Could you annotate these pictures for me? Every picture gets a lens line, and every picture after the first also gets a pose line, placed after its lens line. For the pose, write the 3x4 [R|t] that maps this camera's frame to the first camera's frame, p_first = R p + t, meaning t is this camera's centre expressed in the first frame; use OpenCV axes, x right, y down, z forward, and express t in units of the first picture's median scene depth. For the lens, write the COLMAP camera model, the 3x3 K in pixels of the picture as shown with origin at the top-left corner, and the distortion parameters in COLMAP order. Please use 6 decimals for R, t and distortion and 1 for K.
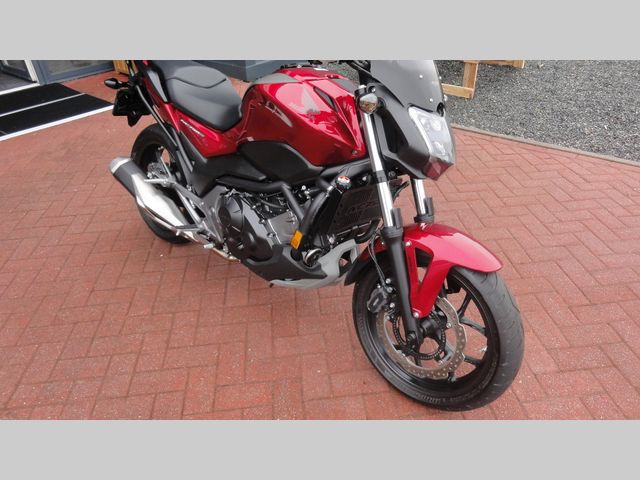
lens RADIAL K [[449.0, 0, 320.0], [0, 449.0, 240.0], [0, 0, 1]] dist [-0.010900, -0.000606]
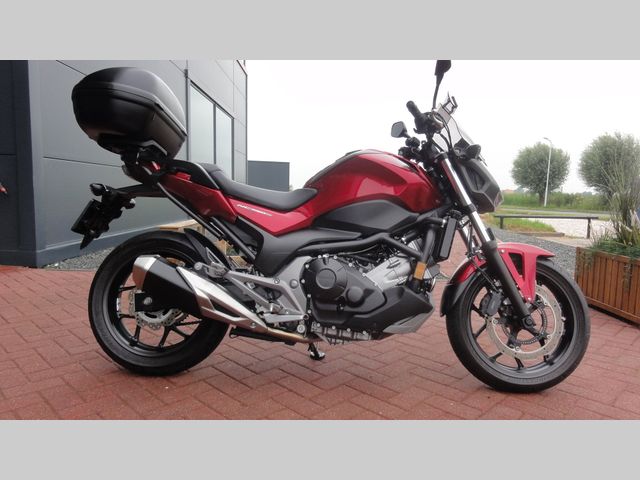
lens RADIAL K [[449.0, 0, 320.0], [0, 449.0, 240.0], [0, 0, 1]] dist [-0.010900, -0.000606]
pose [[0.775514, -0.019637, 0.631025, -0.813725], [0.312603, 0.880331, -0.356787, 0.216606], [-0.548504, 0.473954, 0.688847, 0.259816]]
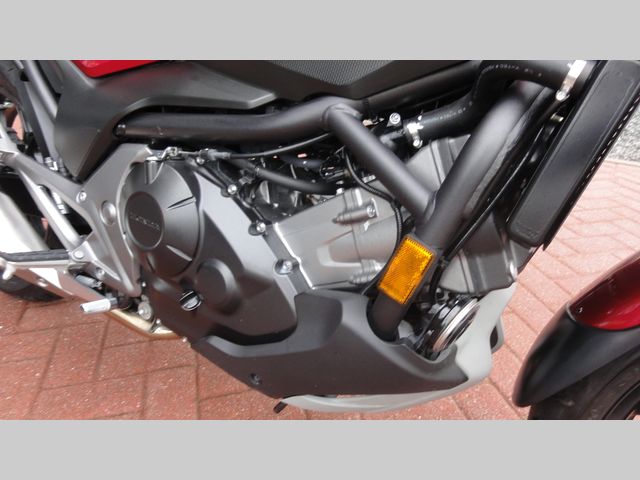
lens RADIAL K [[449.0, 0, 320.0], [0, 449.0, 240.0], [0, 0, 1]] dist [-0.010900, -0.000606]
pose [[0.983142, -0.020339, 0.181707, -0.134713], [0.039447, 0.993984, -0.102170, 0.004933], [-0.178536, 0.107616, 0.978031, 0.603437]]
